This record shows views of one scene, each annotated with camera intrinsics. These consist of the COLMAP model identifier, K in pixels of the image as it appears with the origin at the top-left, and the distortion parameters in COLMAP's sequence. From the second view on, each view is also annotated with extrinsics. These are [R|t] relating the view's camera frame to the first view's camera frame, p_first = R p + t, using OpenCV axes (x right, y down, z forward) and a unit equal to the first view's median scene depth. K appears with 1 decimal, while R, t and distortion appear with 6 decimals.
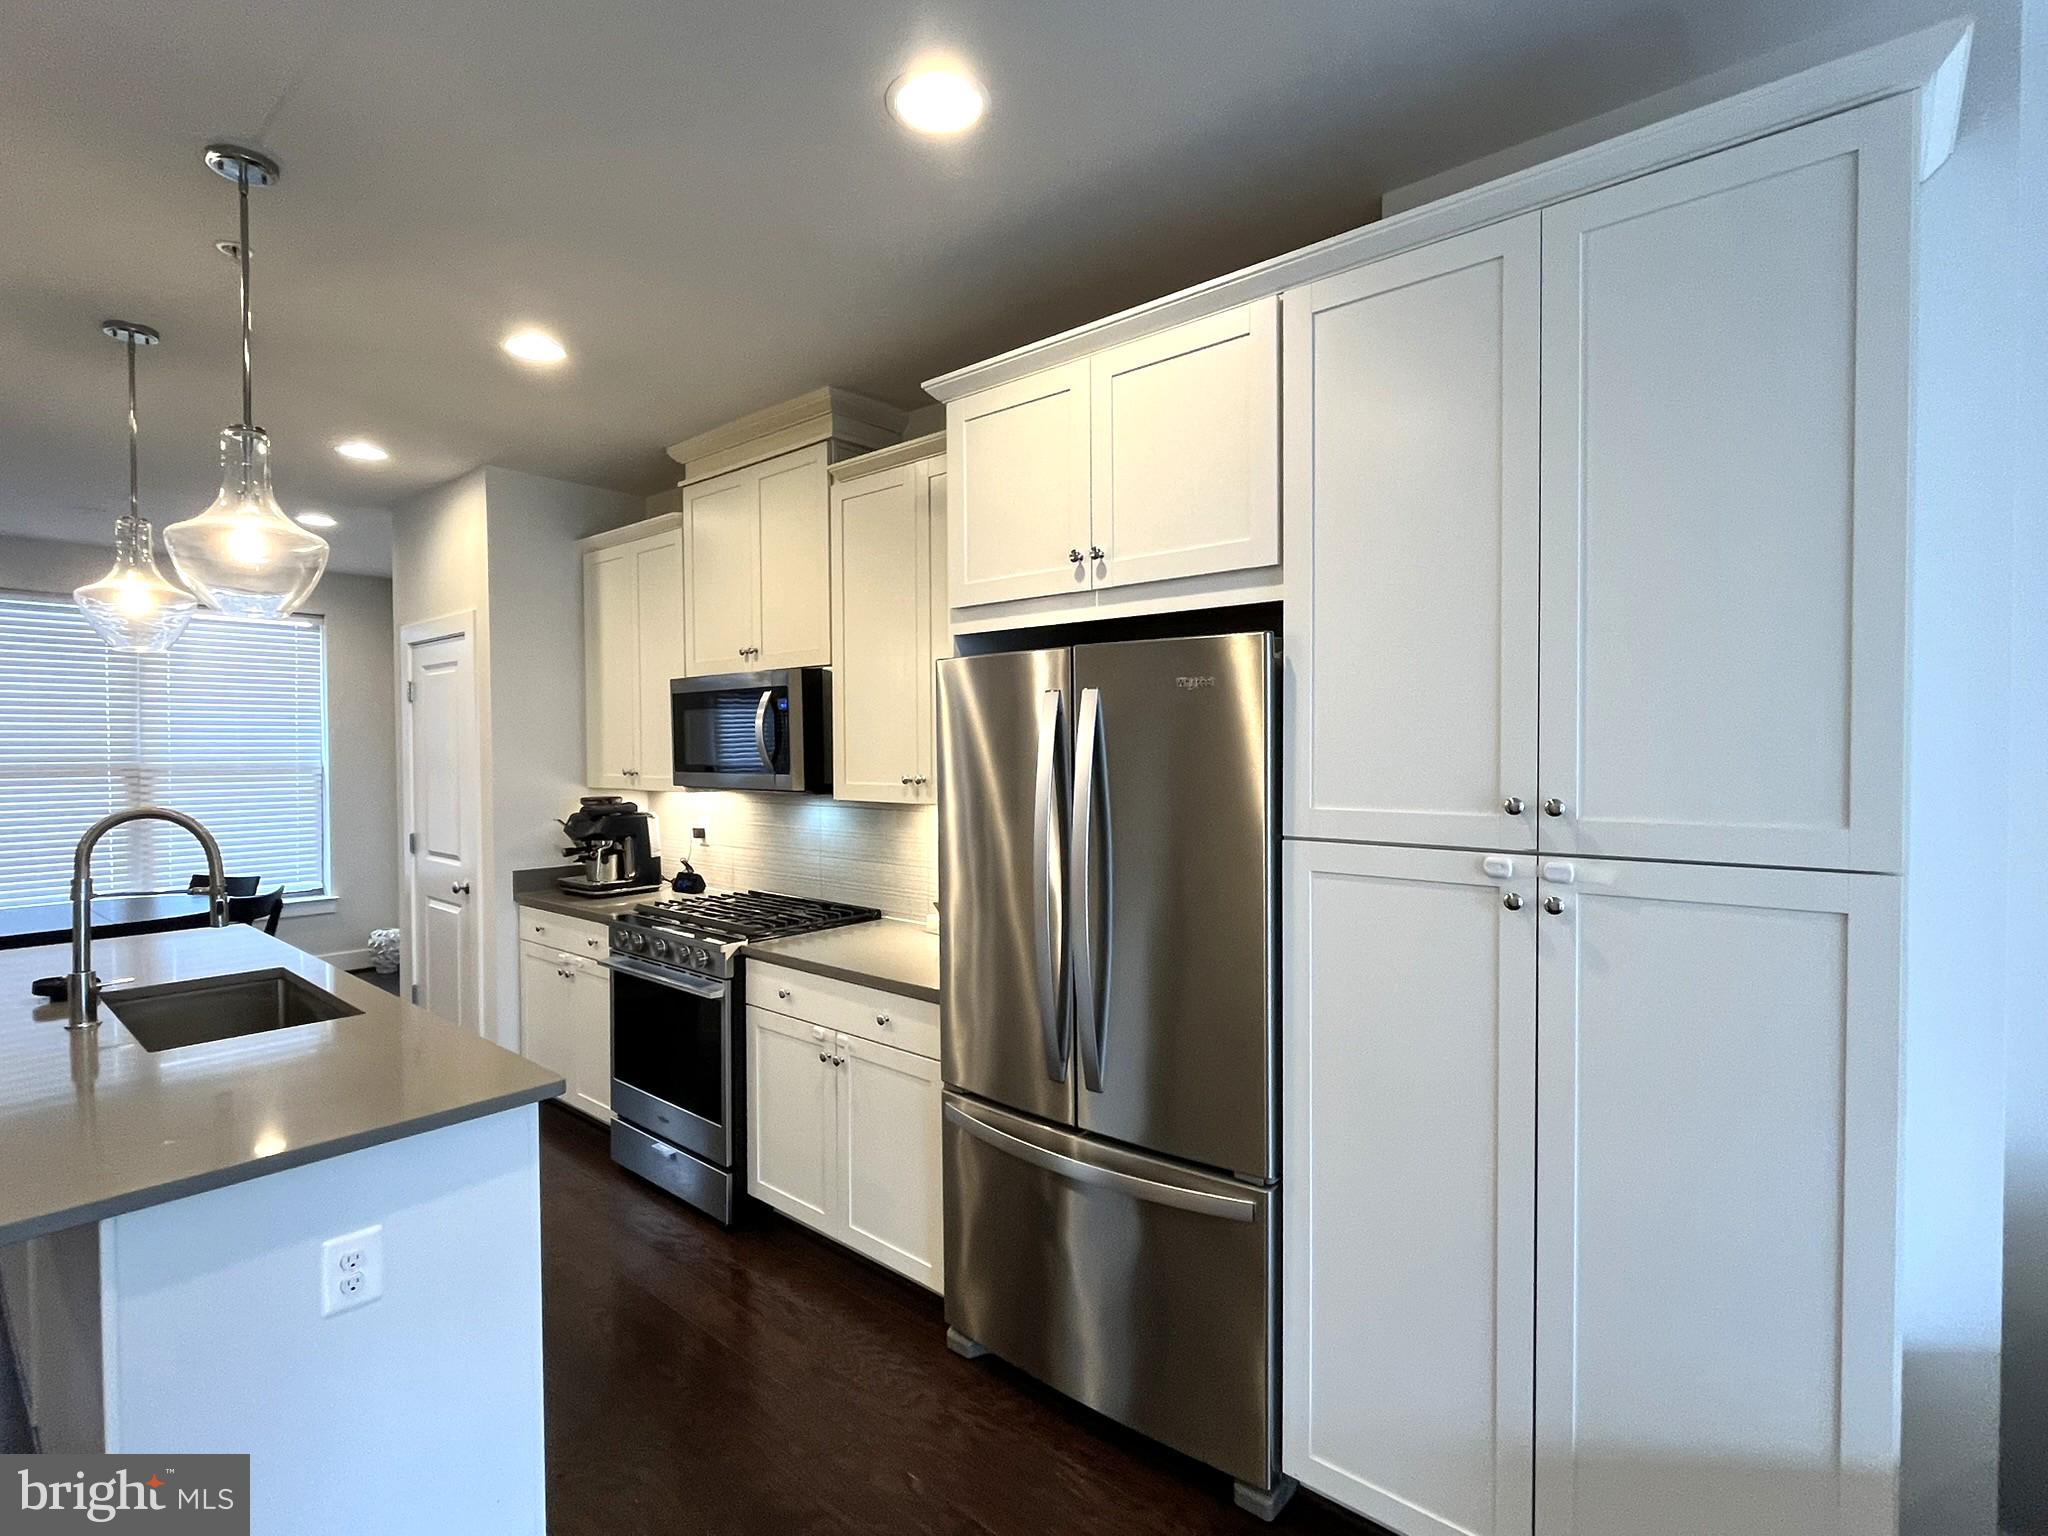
lens RADIAL K [[984.5, 0, 1024.0], [0, 984.5, 768.0], [0, 0, 1]] dist [-0.001538, 0.000130]
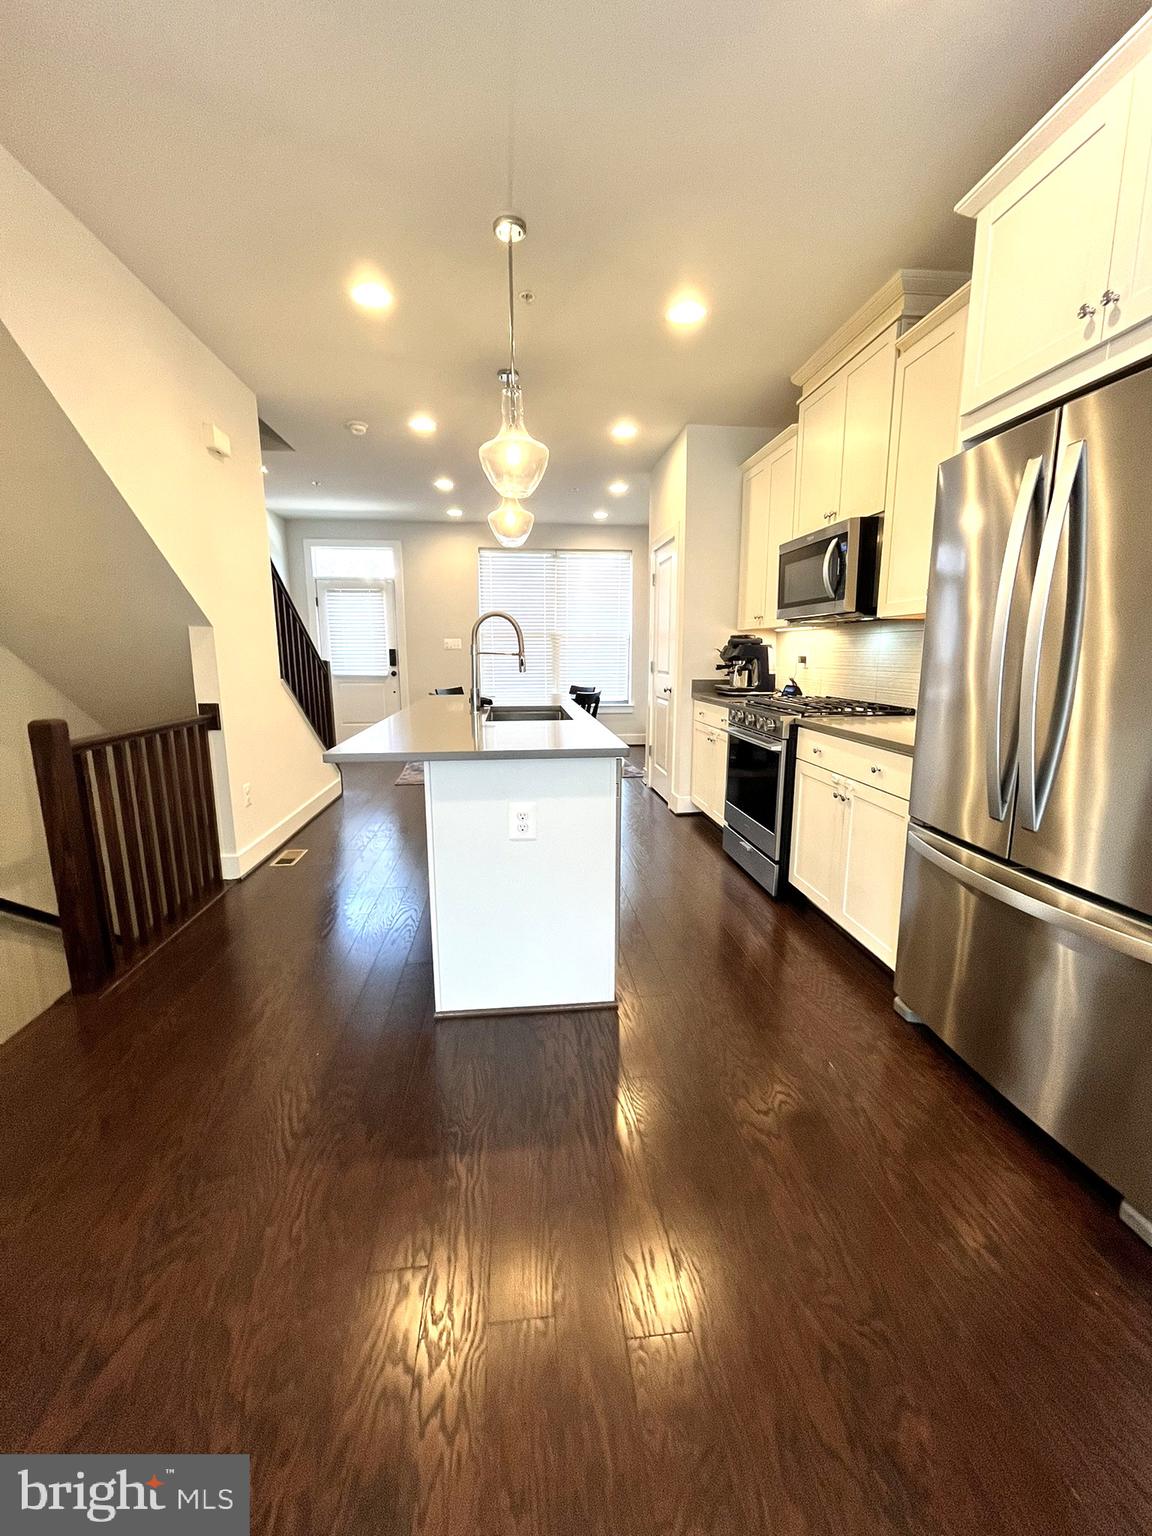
lens RADIAL K [[627.3, 0, 576.0], [0, 627.3, 768.0], [0, 0, 1]] dist [-0.001608, -0.000253]
pose [[0.720474, 0.125680, -0.681998, 0.116332], [-0.013357, 0.985773, 0.167550, 0.096047], [0.693353, -0.111605, 0.711903, 0.095123]]
